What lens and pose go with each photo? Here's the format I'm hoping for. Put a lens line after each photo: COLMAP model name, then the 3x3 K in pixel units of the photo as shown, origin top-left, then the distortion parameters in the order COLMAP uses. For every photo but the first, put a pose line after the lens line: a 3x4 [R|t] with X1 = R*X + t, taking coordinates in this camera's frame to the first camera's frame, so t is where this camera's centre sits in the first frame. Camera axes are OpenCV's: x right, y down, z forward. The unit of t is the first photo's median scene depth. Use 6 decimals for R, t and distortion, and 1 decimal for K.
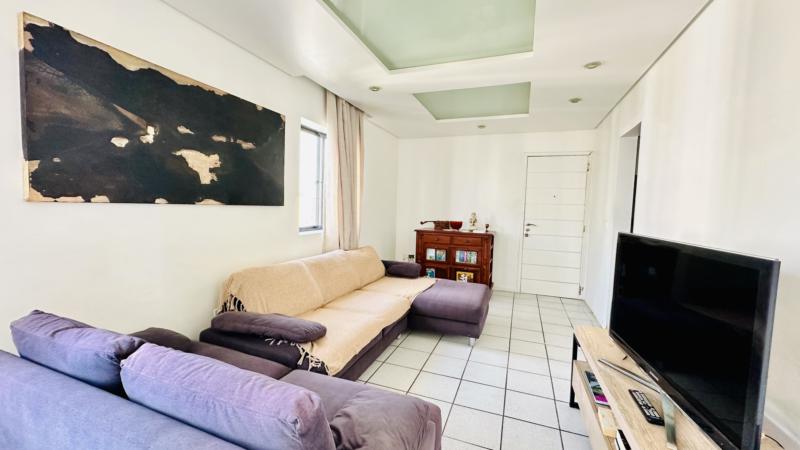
lens RADIAL K [[317.1, 0, 399.2], [0, 317.1, 226.7], [0, 0, 1]] dist [-0.003999, 0.001479]
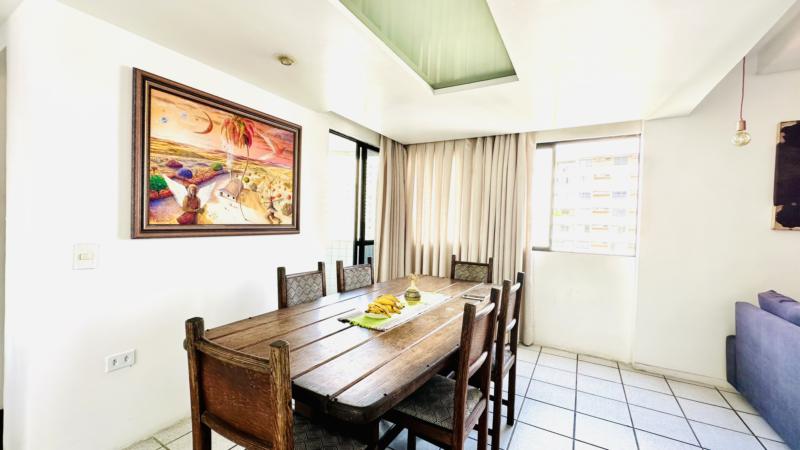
lens RADIAL K [[317.1, 0, 395.8], [0, 317.1, 226.3], [0, 0, 1]] dist [-0.003999, 0.001479]
pose [[-0.165024, -0.020787, -0.986071, 0.324806], [-0.097780, 0.995197, -0.004615, 0.041950], [0.981431, 0.095657, -0.166264, -0.275790]]
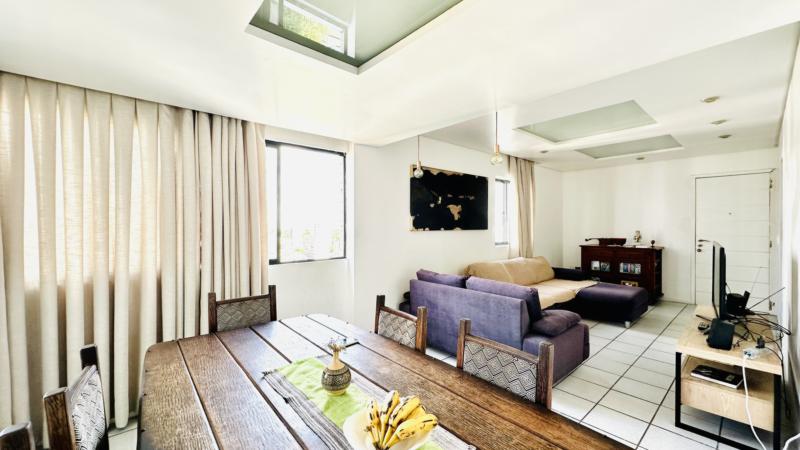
lens RADIAL K [[317.1, 0, 399.9], [0, 317.1, 224.4], [0, 0, 1]] dist [-0.003999, 0.001479]
pose [[0.884393, -0.030348, -0.465755, 0.008634], [-0.002500, 0.997561, -0.069748, 0.021357], [0.466736, 0.062850, 0.882161, -0.569777]]
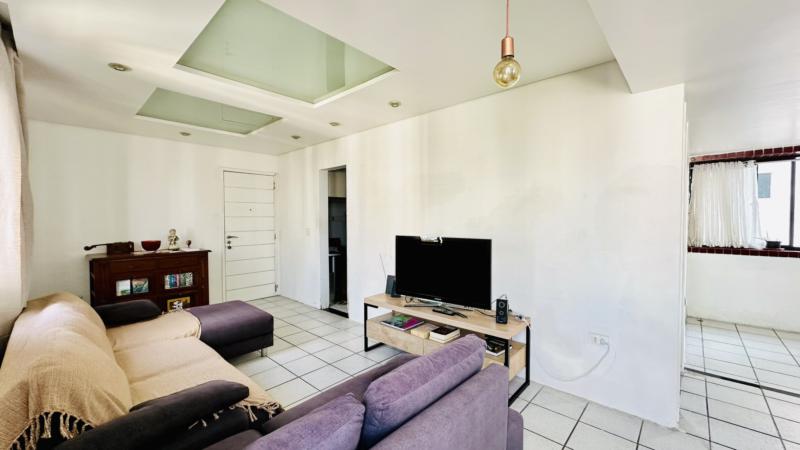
lens RADIAL K [[317.1, 0, 396.4], [0, 317.1, 222.7], [0, 0, 1]] dist [-0.003999, 0.001479]
pose [[0.370793, -0.046278, 0.927562, -0.459047], [0.077806, 0.996794, 0.018629, -0.040106], [-0.925451, 0.065262, 0.373205, 0.145744]]
